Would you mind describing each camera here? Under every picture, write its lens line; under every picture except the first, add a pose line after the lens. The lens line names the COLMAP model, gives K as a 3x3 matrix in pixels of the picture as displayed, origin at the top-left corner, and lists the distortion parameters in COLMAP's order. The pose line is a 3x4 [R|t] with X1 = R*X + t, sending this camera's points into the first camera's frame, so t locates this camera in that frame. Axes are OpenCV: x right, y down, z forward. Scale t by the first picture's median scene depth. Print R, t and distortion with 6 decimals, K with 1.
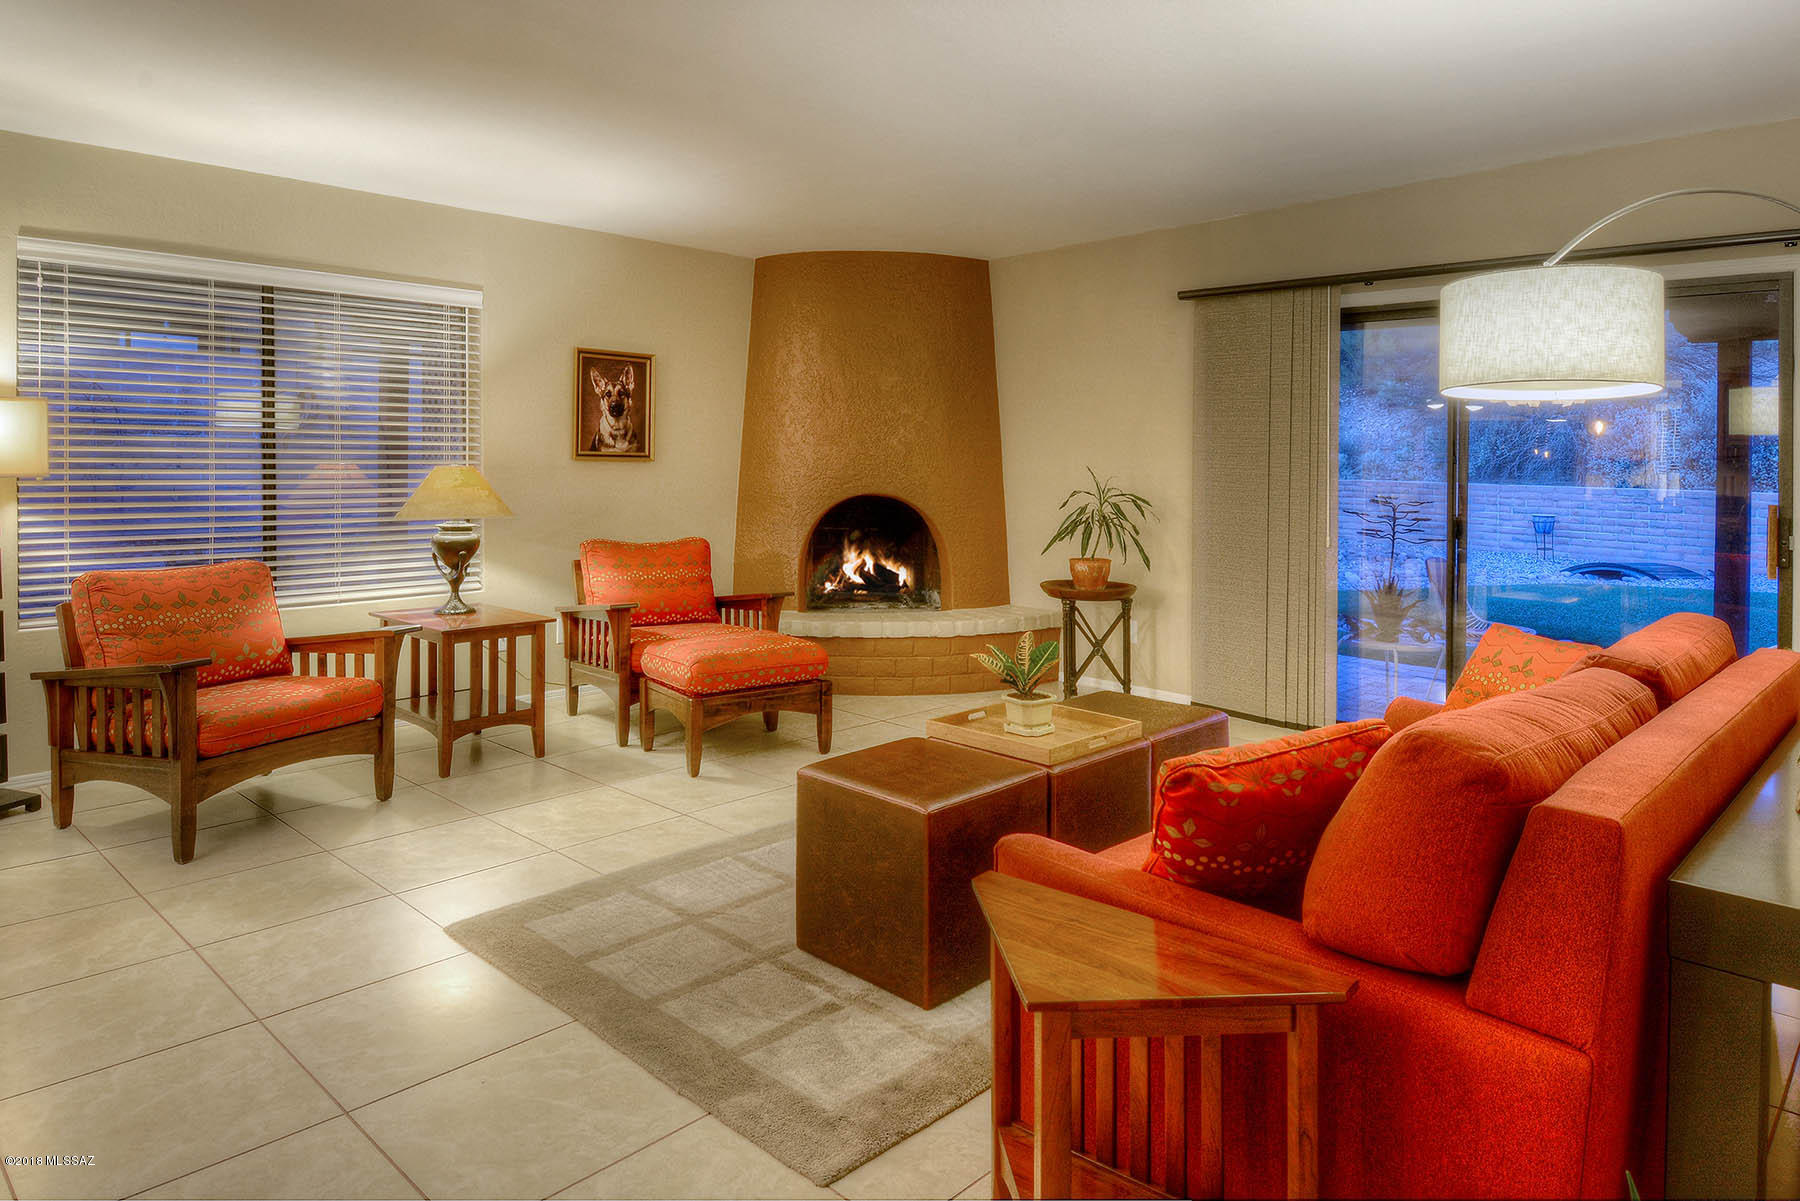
lens RADIAL K [[1135.4, 0, 896.9], [0, 1135.4, 505.8], [0, 0, 1]] dist [0.034561, -0.066427]
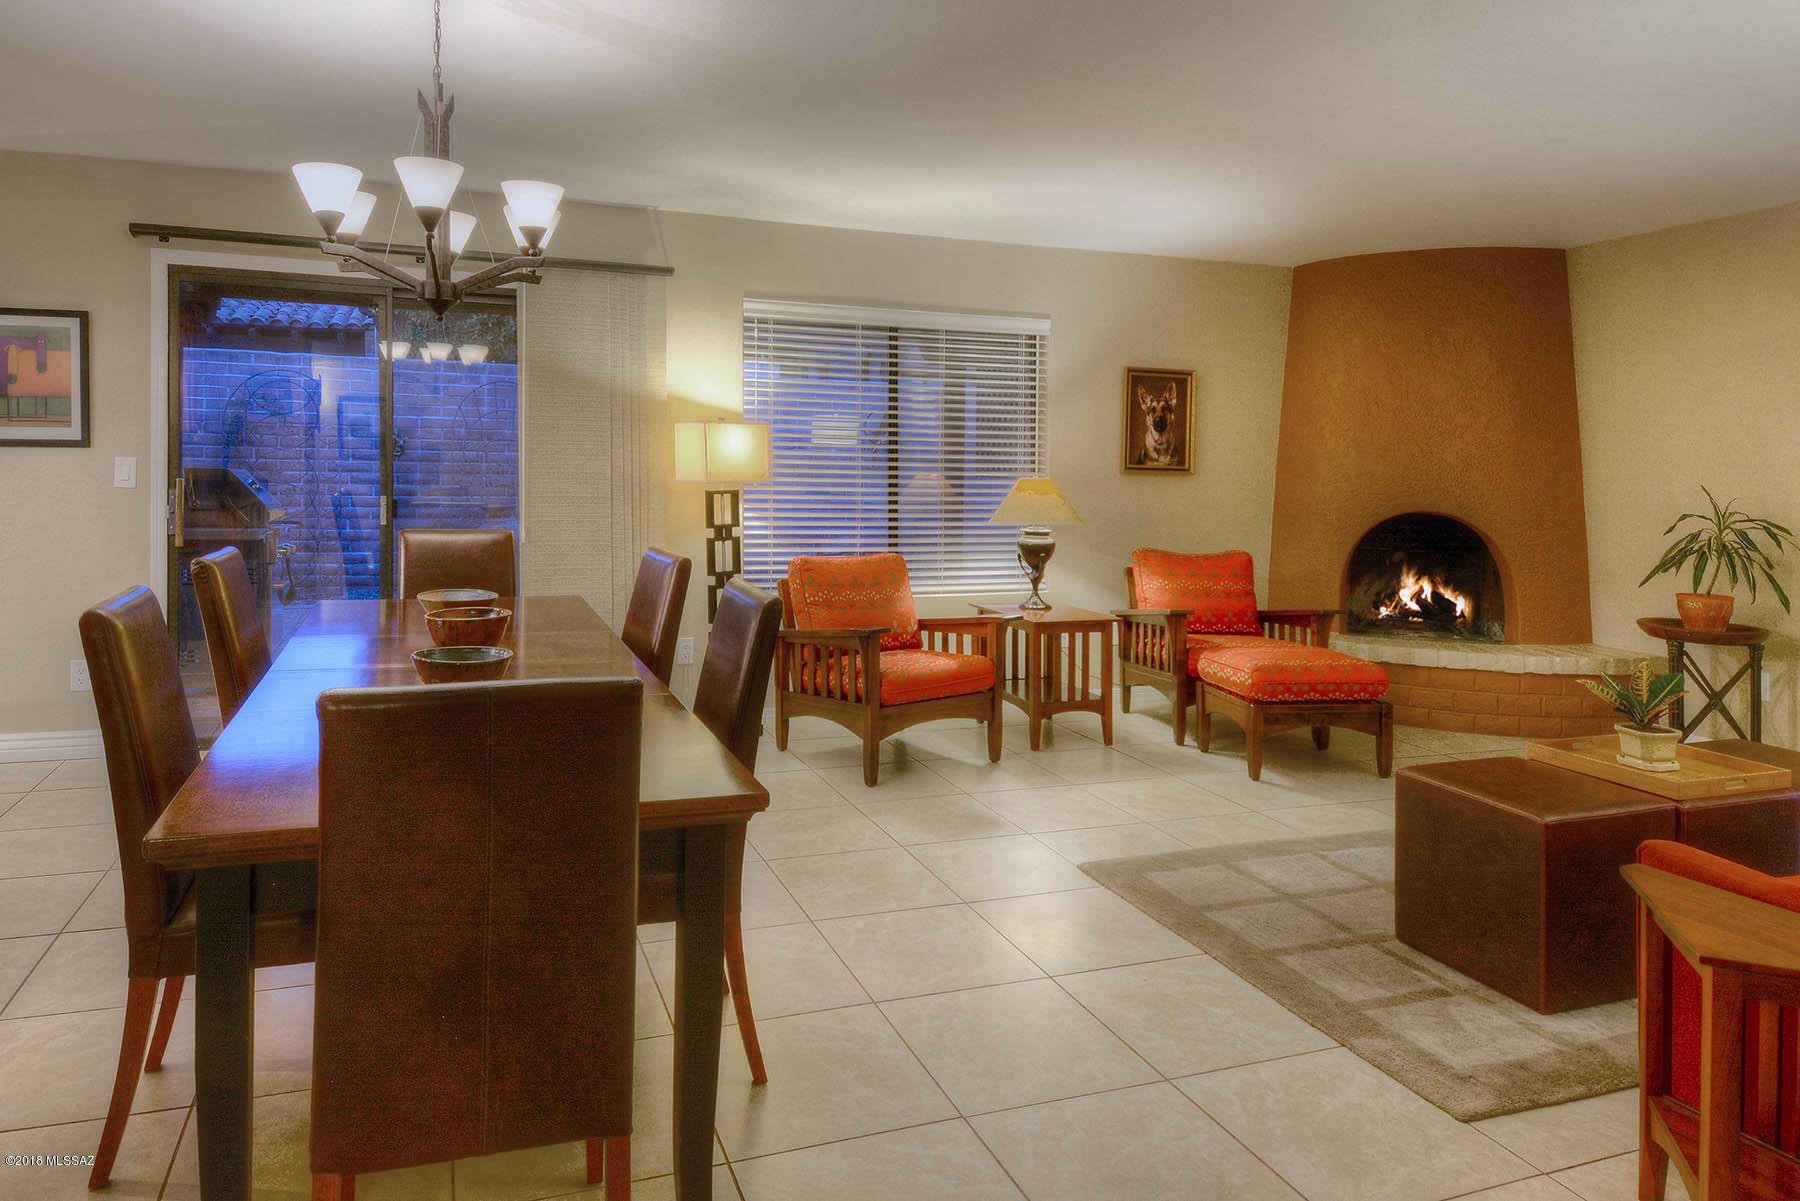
lens RADIAL K [[1161.6, 0, 897.8], [0, 1161.6, 487.1], [0, 0, 1]] dist [0.035573, -0.043276]
pose [[0.908854, 0.013678, -0.416891, -0.033715], [-0.025508, 0.999414, -0.022818, 0.004311], [0.416334, 0.031372, 0.908670, -0.101941]]
